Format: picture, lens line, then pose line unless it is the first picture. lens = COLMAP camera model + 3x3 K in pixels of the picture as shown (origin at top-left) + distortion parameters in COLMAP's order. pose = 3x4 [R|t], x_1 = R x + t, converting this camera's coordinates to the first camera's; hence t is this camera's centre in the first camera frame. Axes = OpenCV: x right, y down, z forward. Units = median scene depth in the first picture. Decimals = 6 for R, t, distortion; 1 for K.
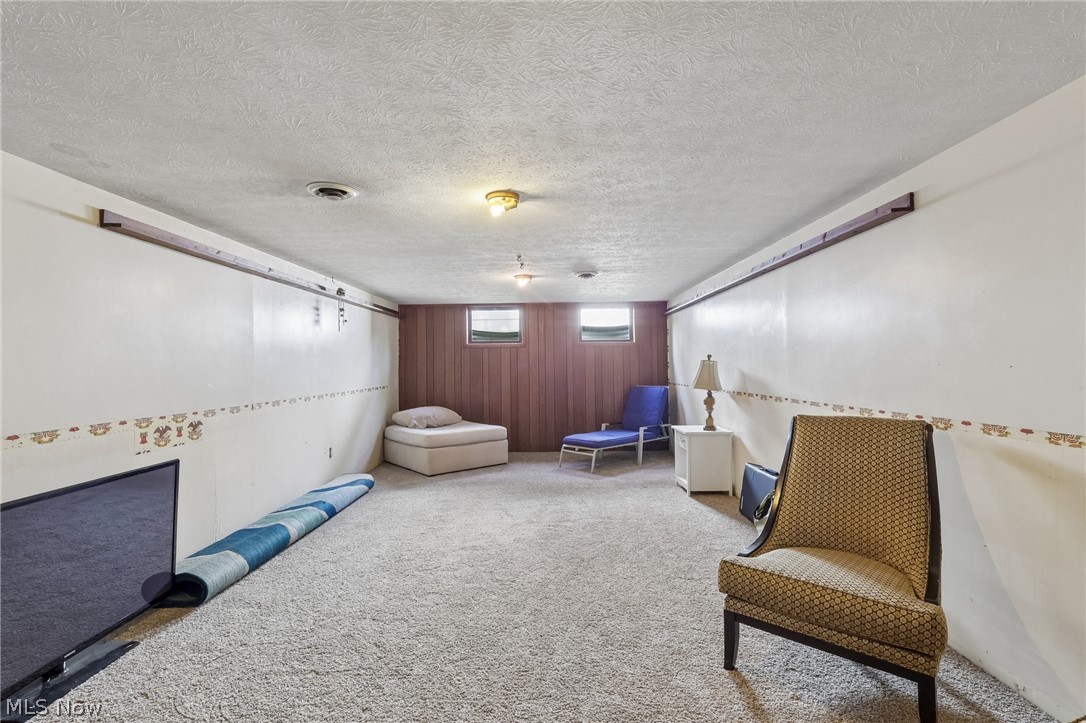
lens RADIAL K [[503.6, 0, 543.0], [0, 503.6, 361.5], [0, 0, 1]] dist [-0.001398, -0.000183]
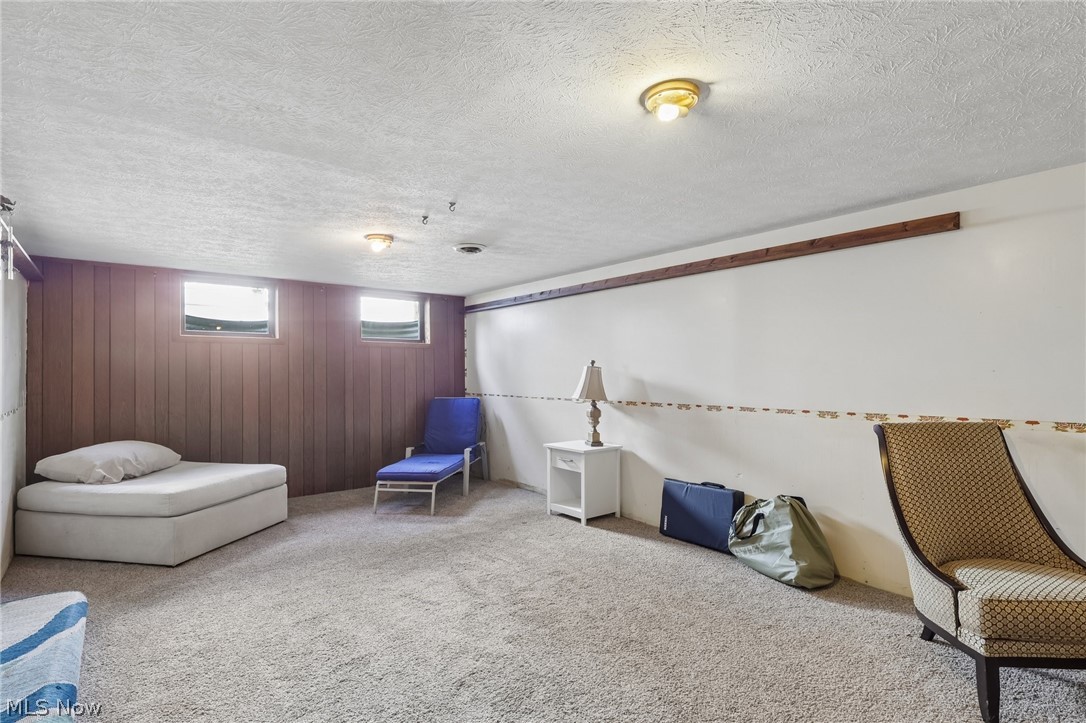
lens RADIAL K [[542.2, 0, 540.1], [0, 542.2, 369.8], [0, 0, 1]] dist [-0.002788, -0.000075]
pose [[0.777117, 0.012827, 0.629225, -0.262304], [-0.011318, 0.999915, -0.006406, 0.007949], [-0.629254, -0.002144, 0.777197, 0.251071]]
